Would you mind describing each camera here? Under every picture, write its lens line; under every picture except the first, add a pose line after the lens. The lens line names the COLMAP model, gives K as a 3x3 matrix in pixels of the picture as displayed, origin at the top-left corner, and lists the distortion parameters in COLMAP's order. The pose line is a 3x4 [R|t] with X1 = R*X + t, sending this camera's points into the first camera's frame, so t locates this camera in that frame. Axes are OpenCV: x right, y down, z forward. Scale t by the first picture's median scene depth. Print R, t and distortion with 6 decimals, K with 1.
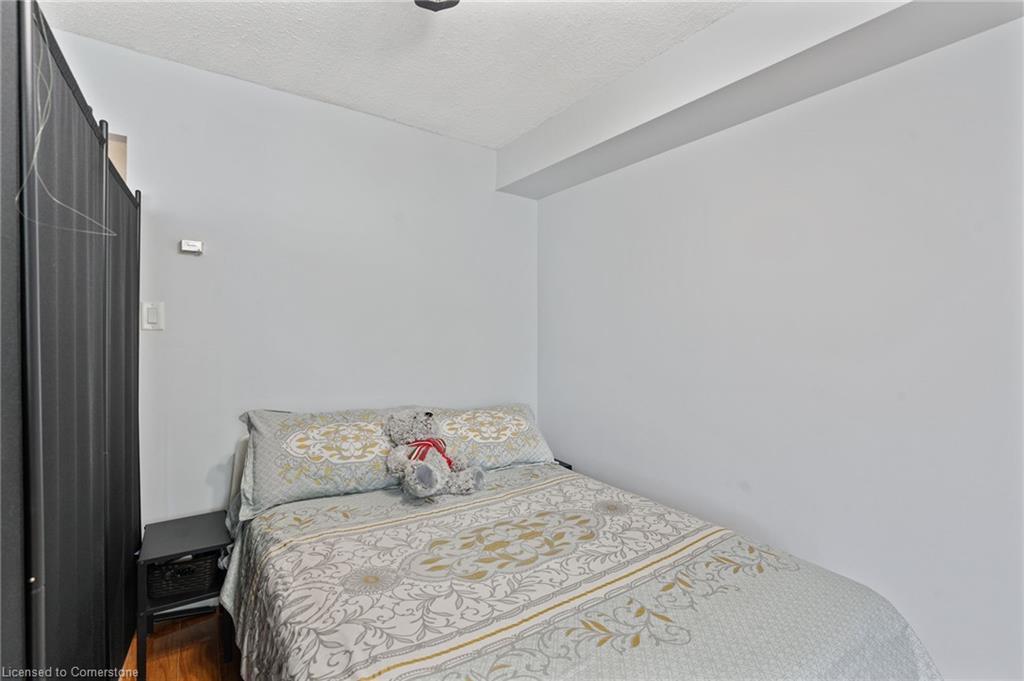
lens RADIAL K [[461.1, 0, 520.8], [0, 461.1, 343.8], [0, 0, 1]] dist [-0.011118, 0.003038]
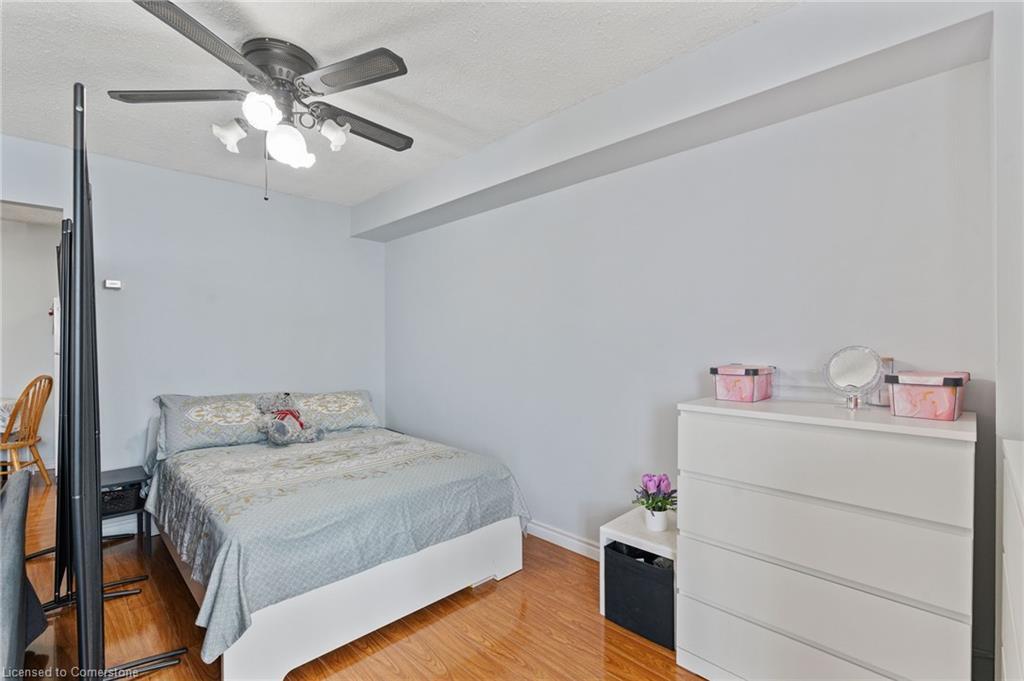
lens RADIAL K [[461.1, 0, 509.1], [0, 461.1, 348.7], [0, 0, 1]] dist [-0.011118, 0.003038]
pose [[0.987260, -0.015874, 0.158324, 0.312589], [0.017167, 0.999829, -0.006806, 0.024137], [-0.158189, 0.009437, 0.987364, -0.688162]]
